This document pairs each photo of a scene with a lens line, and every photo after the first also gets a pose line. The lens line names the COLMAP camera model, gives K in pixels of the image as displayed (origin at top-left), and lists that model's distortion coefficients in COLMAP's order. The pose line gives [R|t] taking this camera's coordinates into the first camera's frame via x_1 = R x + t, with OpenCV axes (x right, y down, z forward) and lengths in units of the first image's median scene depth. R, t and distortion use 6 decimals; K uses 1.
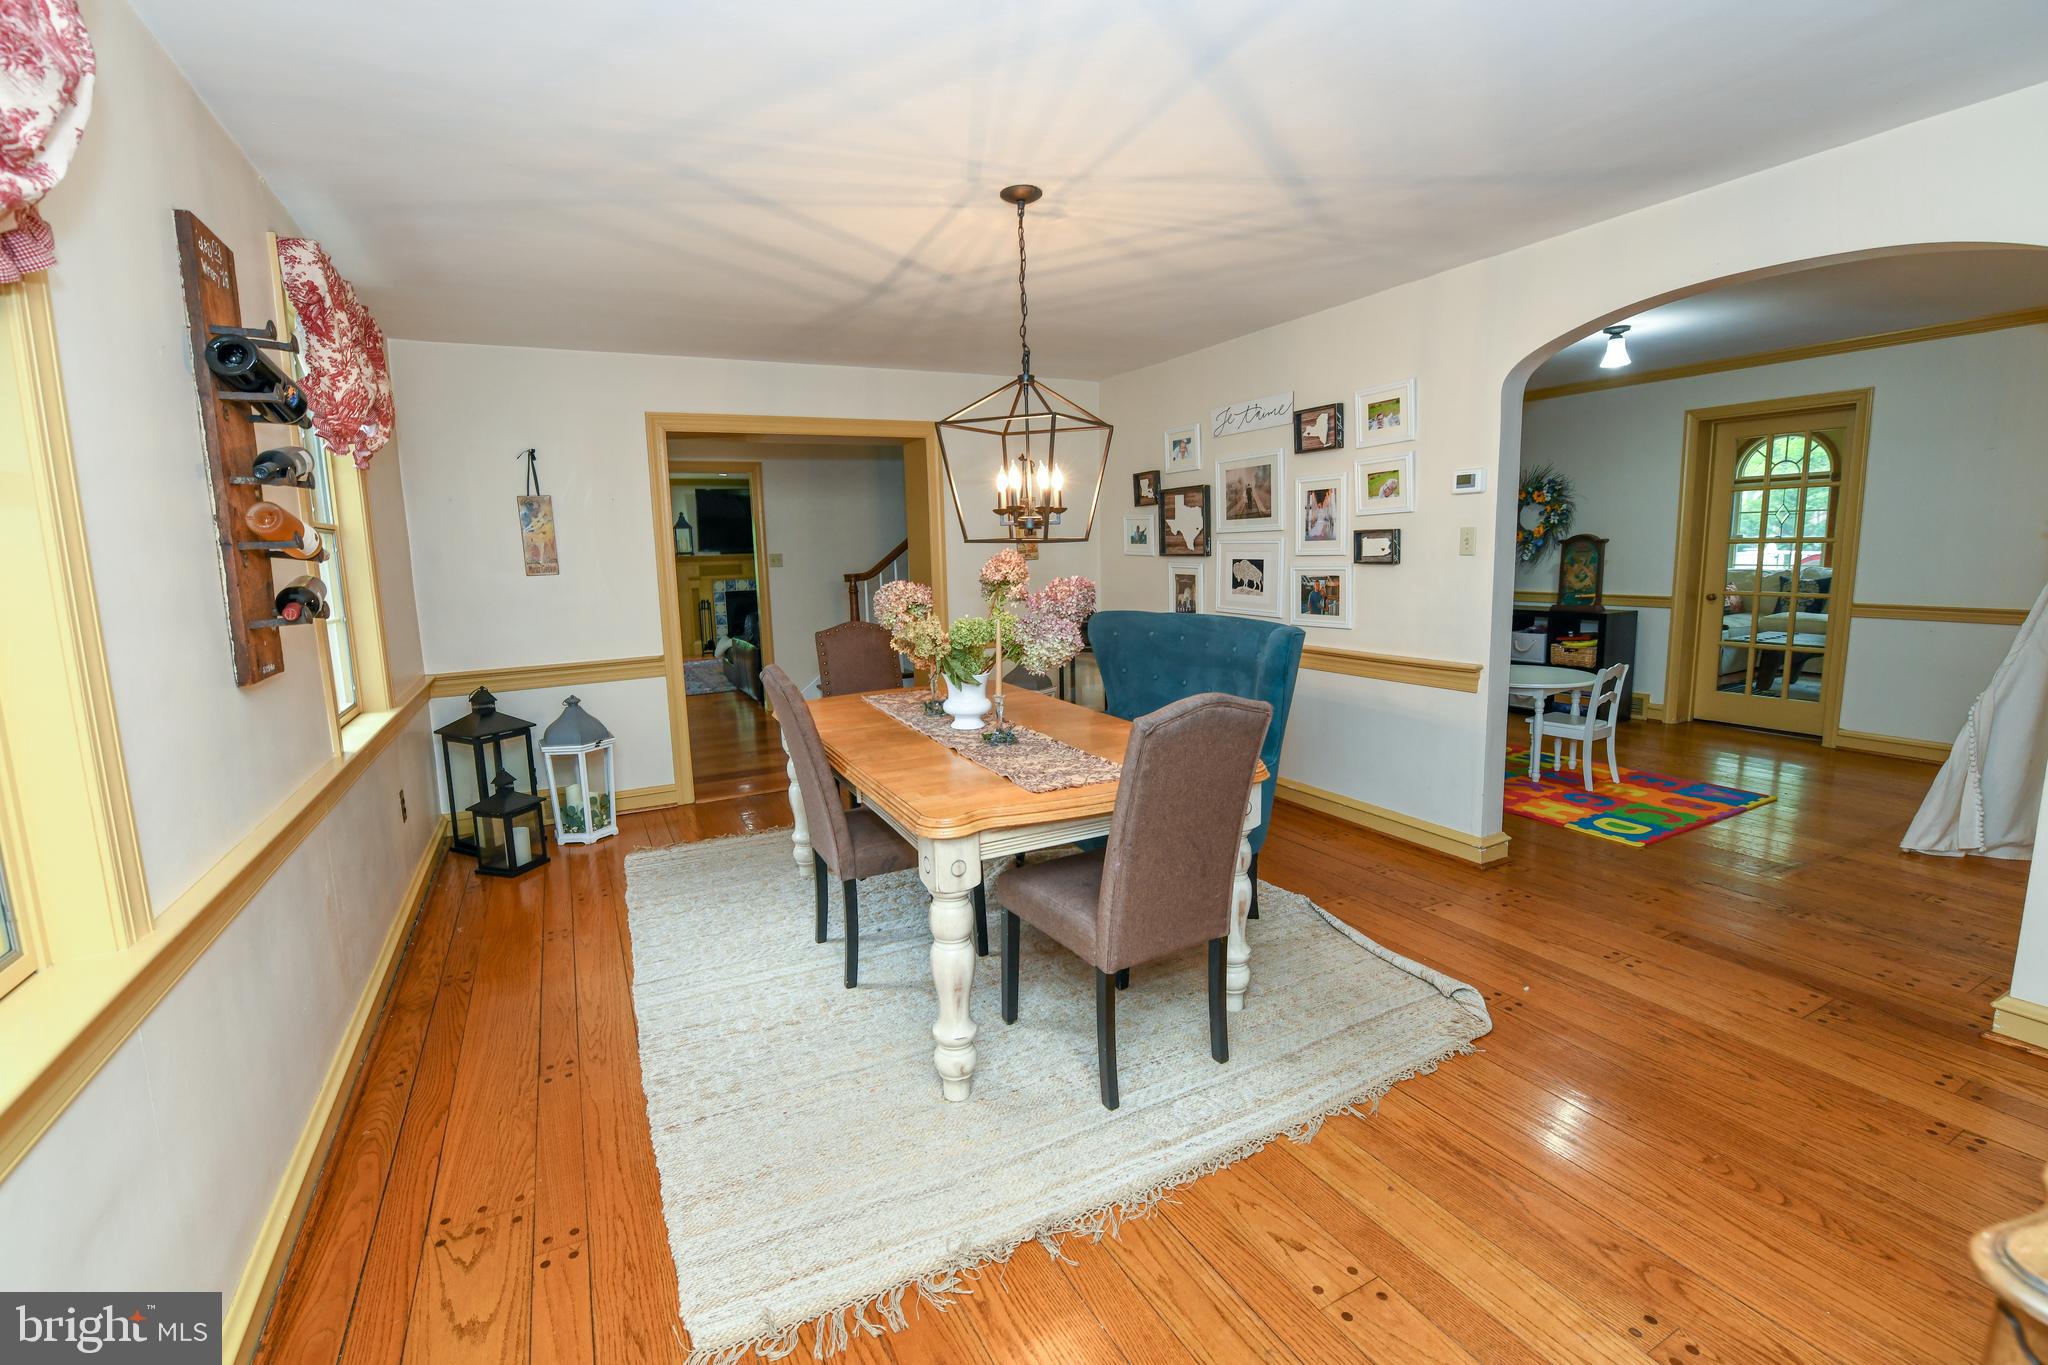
lens RADIAL K [[876.6, 0, 1009.9], [0, 876.6, 666.7], [0, 0, 1]] dist [-0.018832, -0.000912]
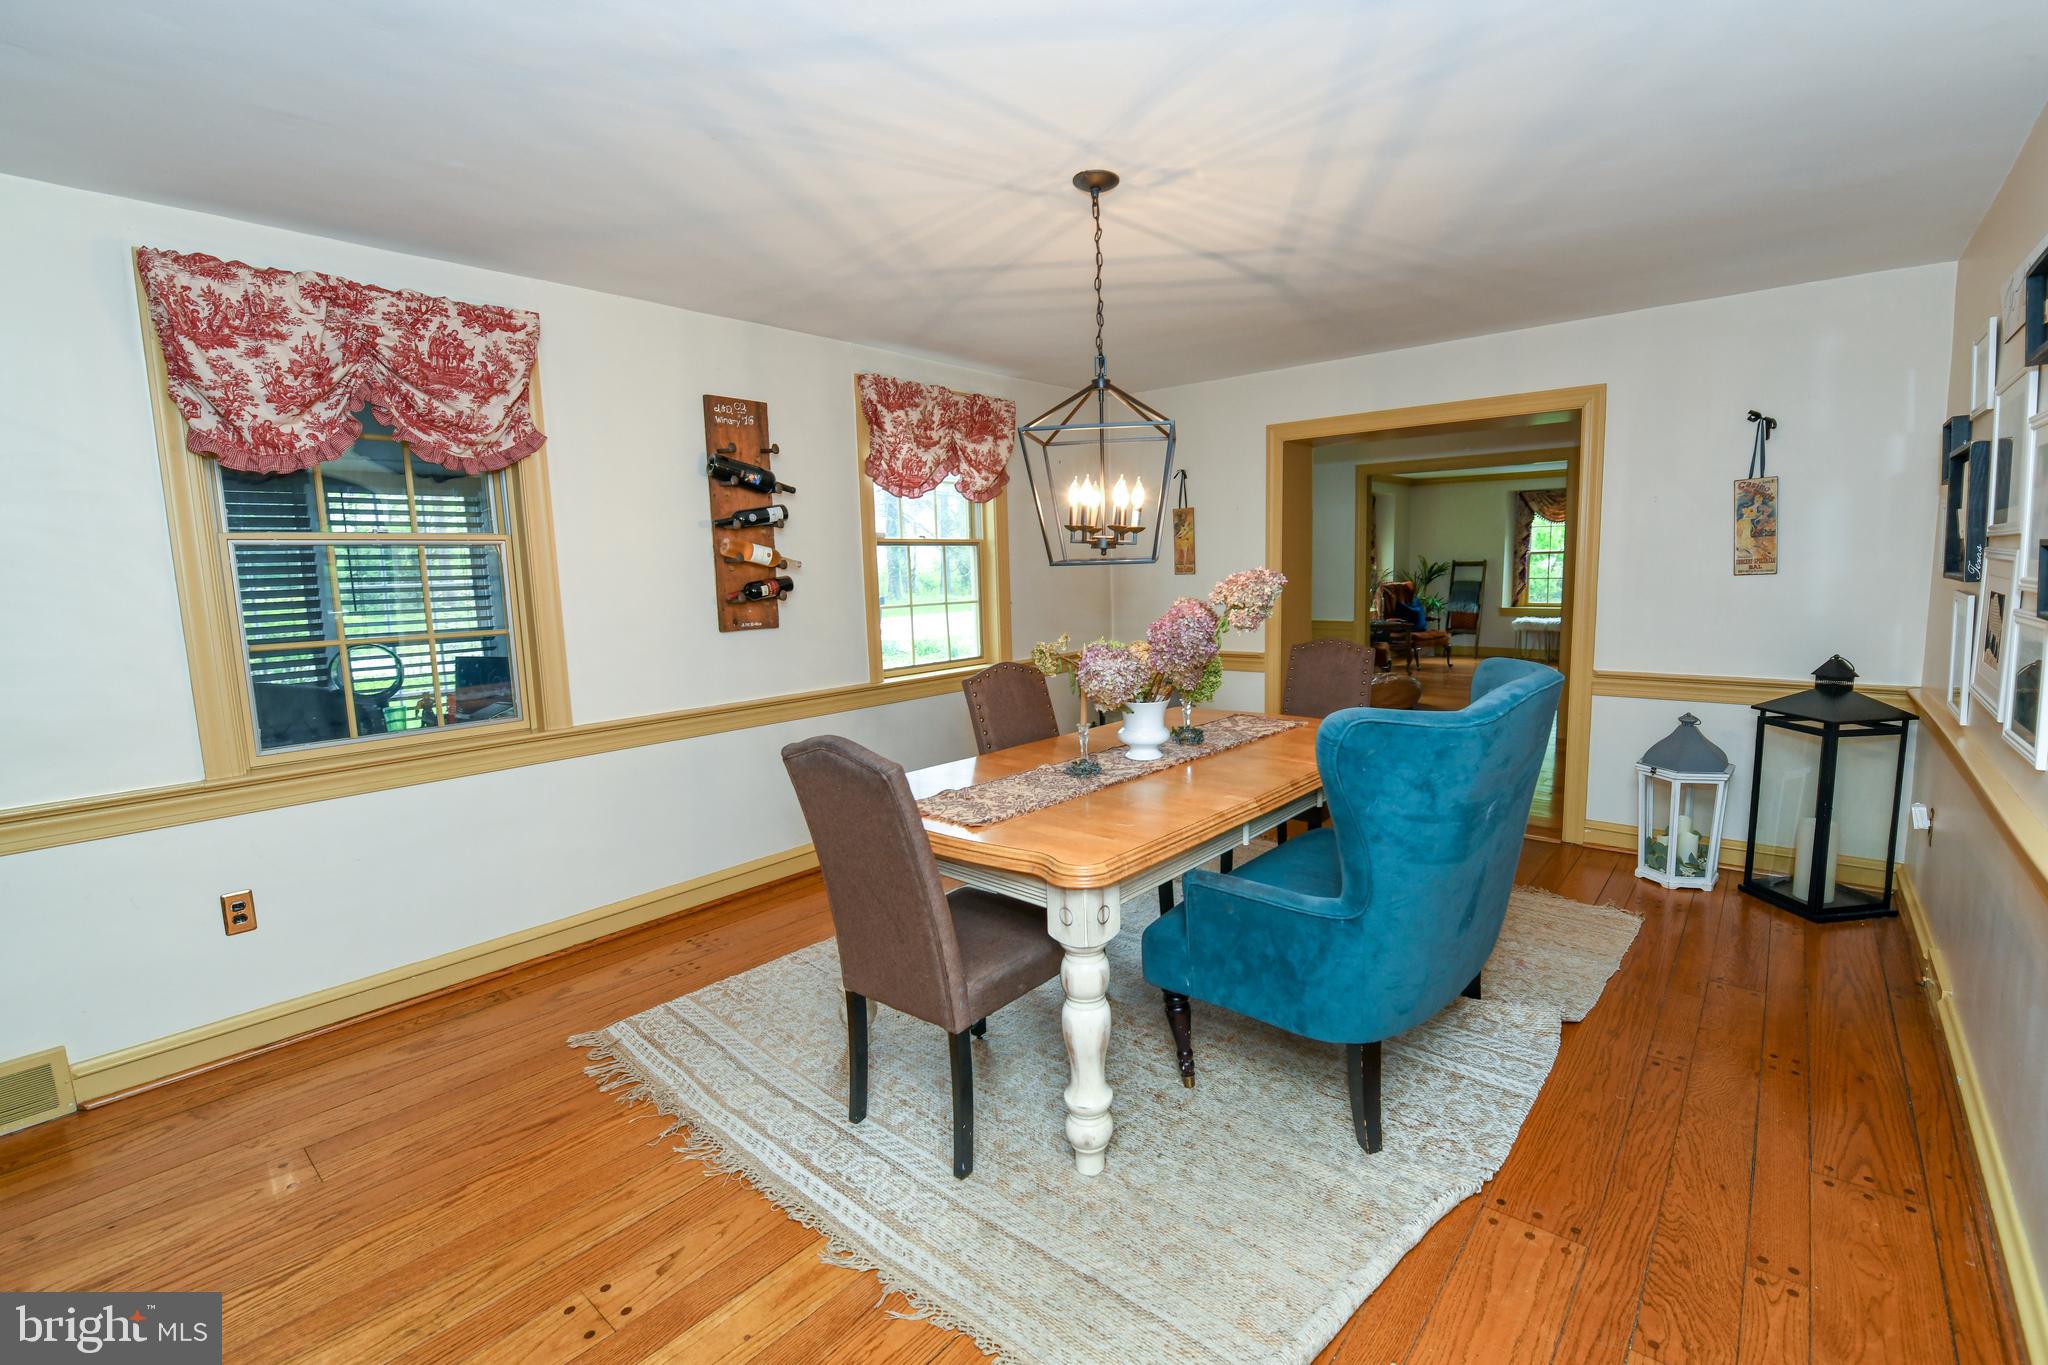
lens RADIAL K [[895.6, 0, 1109.5], [0, 895.6, 673.9], [0, 0, 1]] dist [-0.018498, -0.000297]
pose [[0.419960, 0.133705, -0.897639, 0.786804], [-0.115240, 0.988938, 0.093389, -0.104564], [0.900196, 0.064224, 0.430723, 0.552019]]
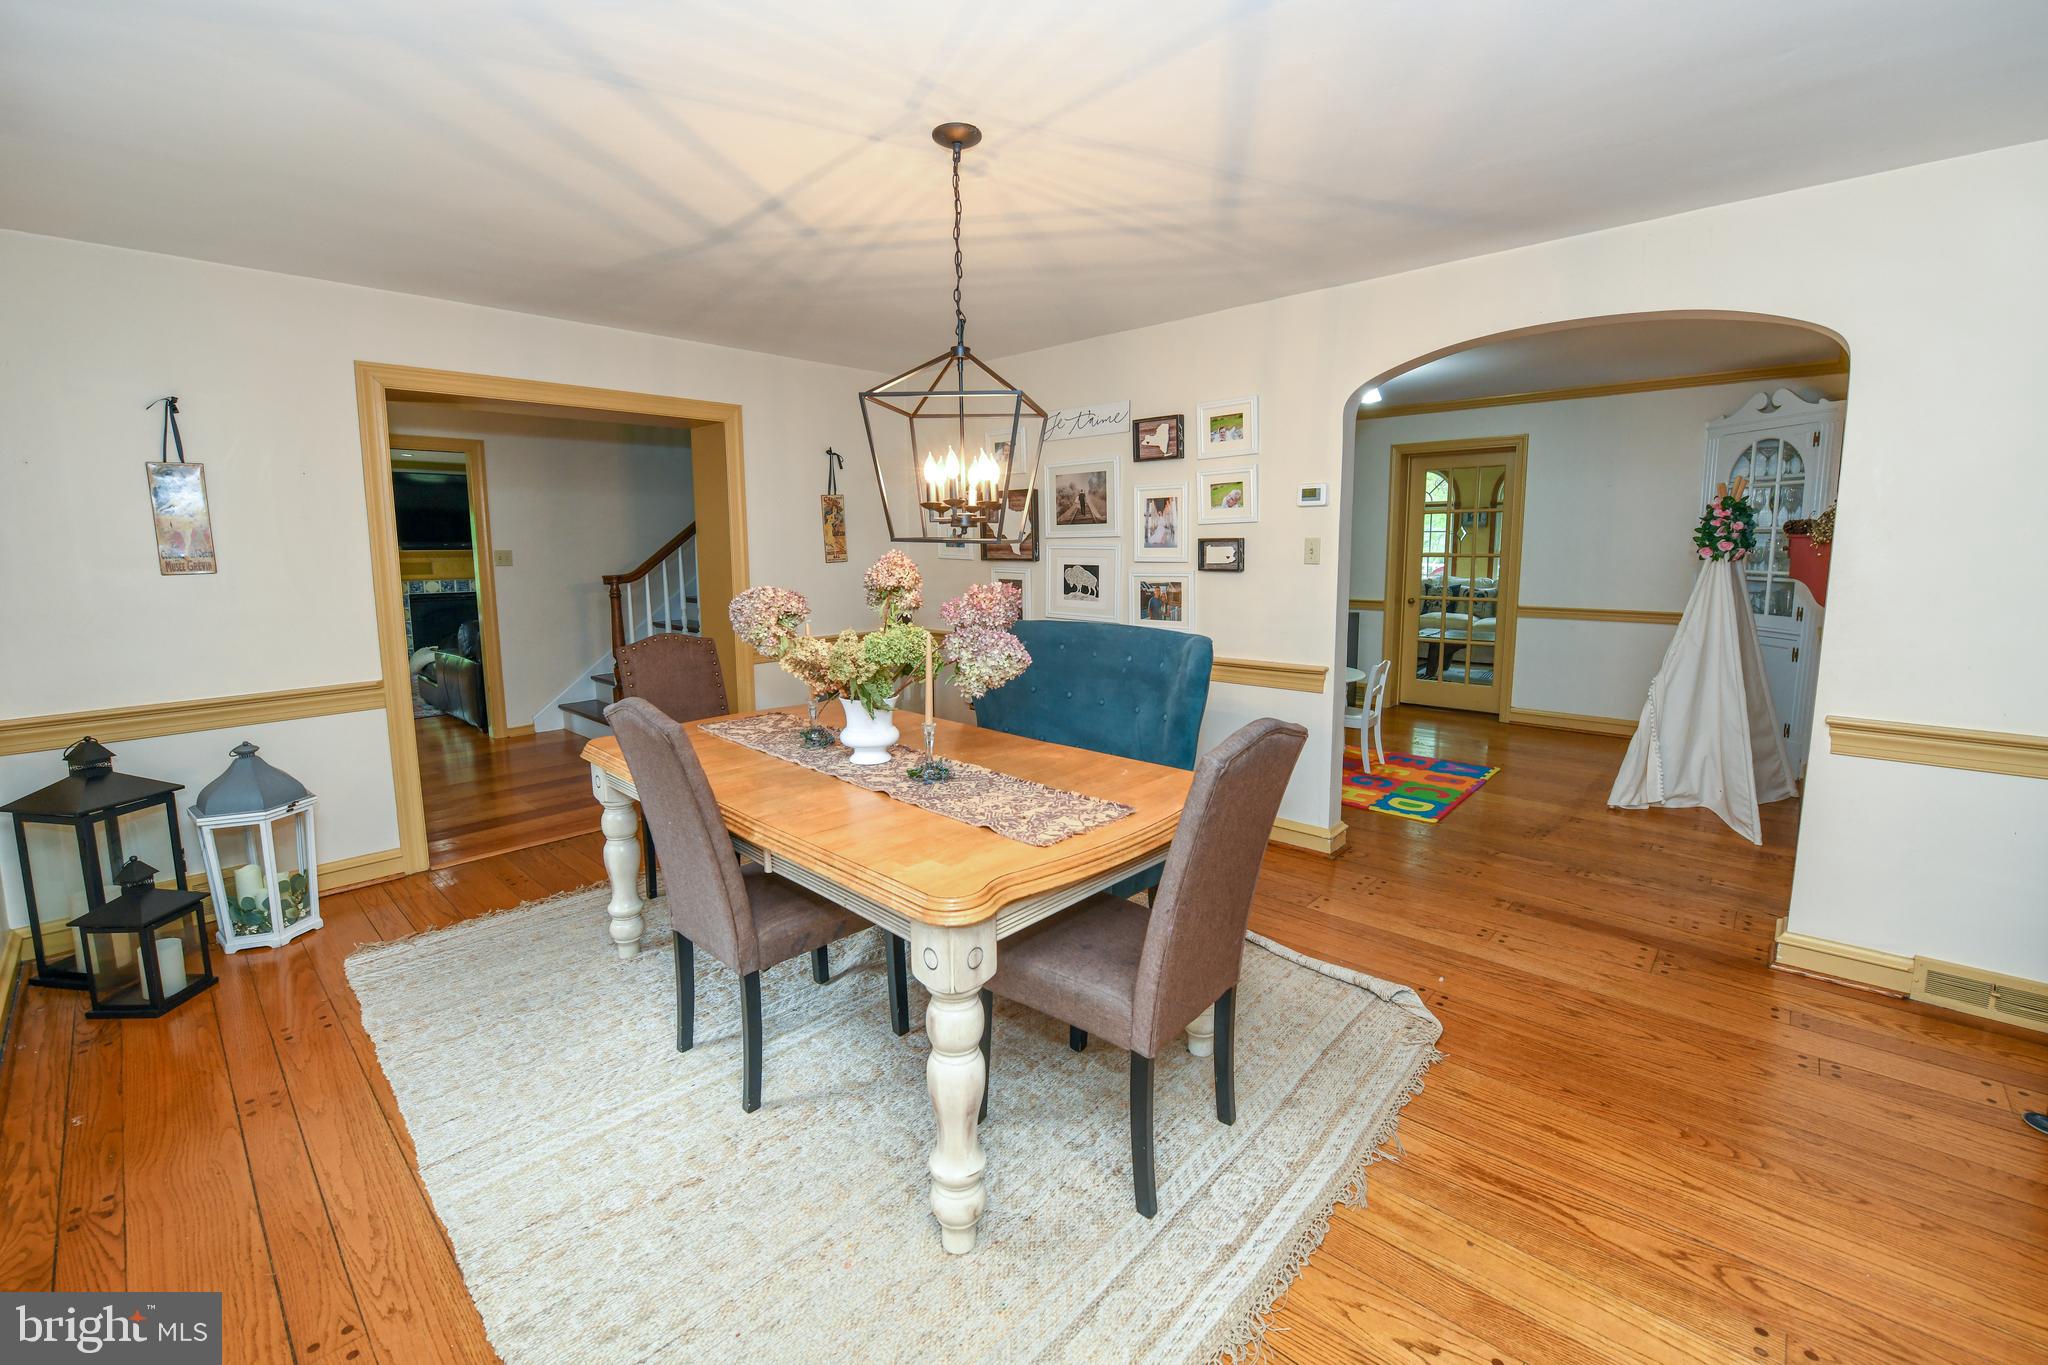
lens RADIAL K [[842.3, 0, 1027.5], [0, 842.3, 644.1], [0, 0, 1]] dist [-0.019460, -0.001374]
pose [[0.937406, -0.018510, 0.347746, -0.185309], [0.027459, 0.999406, -0.020824, -0.021896], [-0.347154, 0.029070, 0.937357, 0.190325]]
